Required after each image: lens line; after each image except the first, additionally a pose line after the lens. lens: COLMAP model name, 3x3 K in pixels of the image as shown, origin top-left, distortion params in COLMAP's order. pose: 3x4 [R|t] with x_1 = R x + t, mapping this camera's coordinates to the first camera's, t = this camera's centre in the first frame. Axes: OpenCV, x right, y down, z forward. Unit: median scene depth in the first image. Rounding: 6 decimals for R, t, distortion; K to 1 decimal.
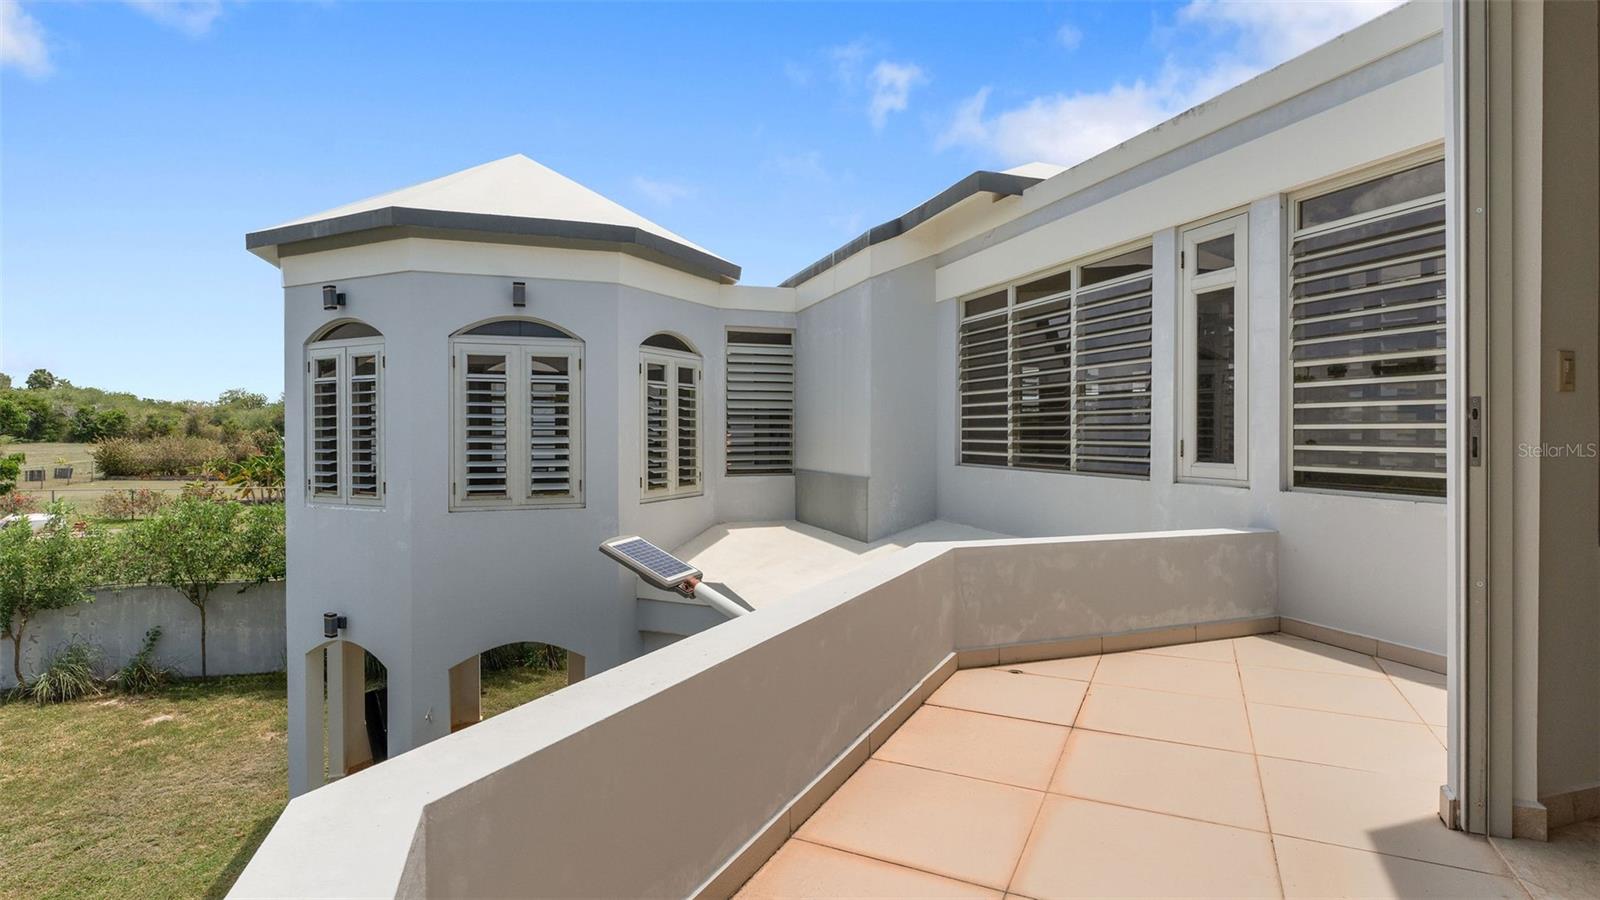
lens RADIAL K [[789.0, 0, 800.1], [0, 789.0, 442.5], [0, 0, 1]] dist [0.000913, 0.000159]
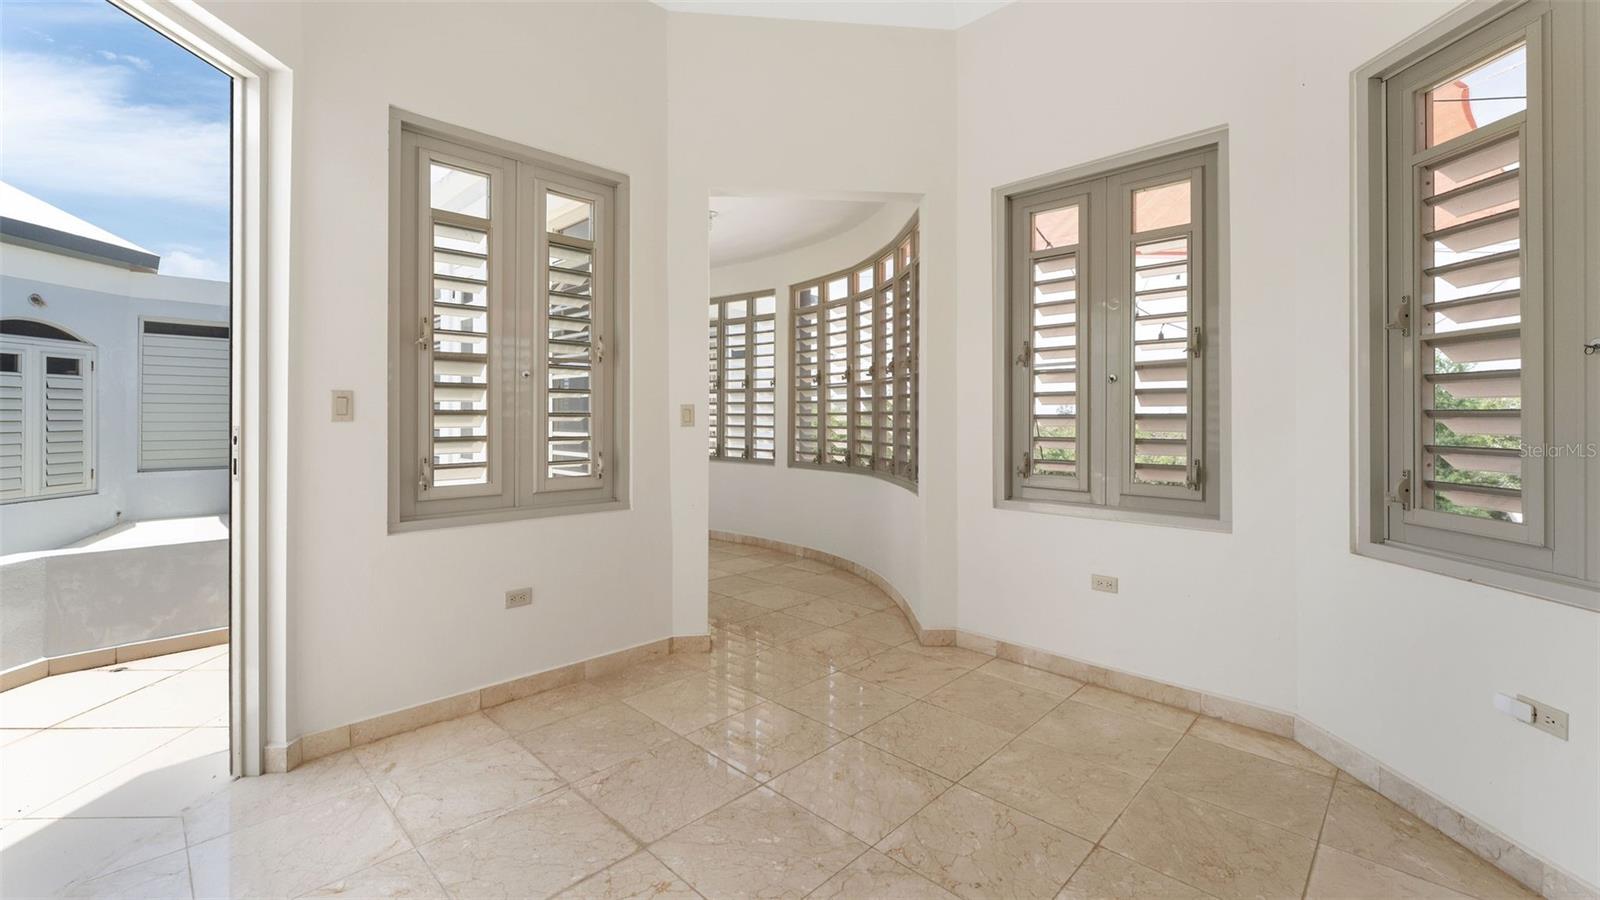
lens RADIAL K [[657.3, 0, 795.3], [0, 657.3, 414.6], [0, 0, 1]] dist [-0.000661, -0.000146]
pose [[0.890791, 0.005265, 0.454382, 0.645738], [0.002046, 0.999876, -0.015597, -0.033396], [-0.454408, 0.014823, 0.890670, -0.186792]]
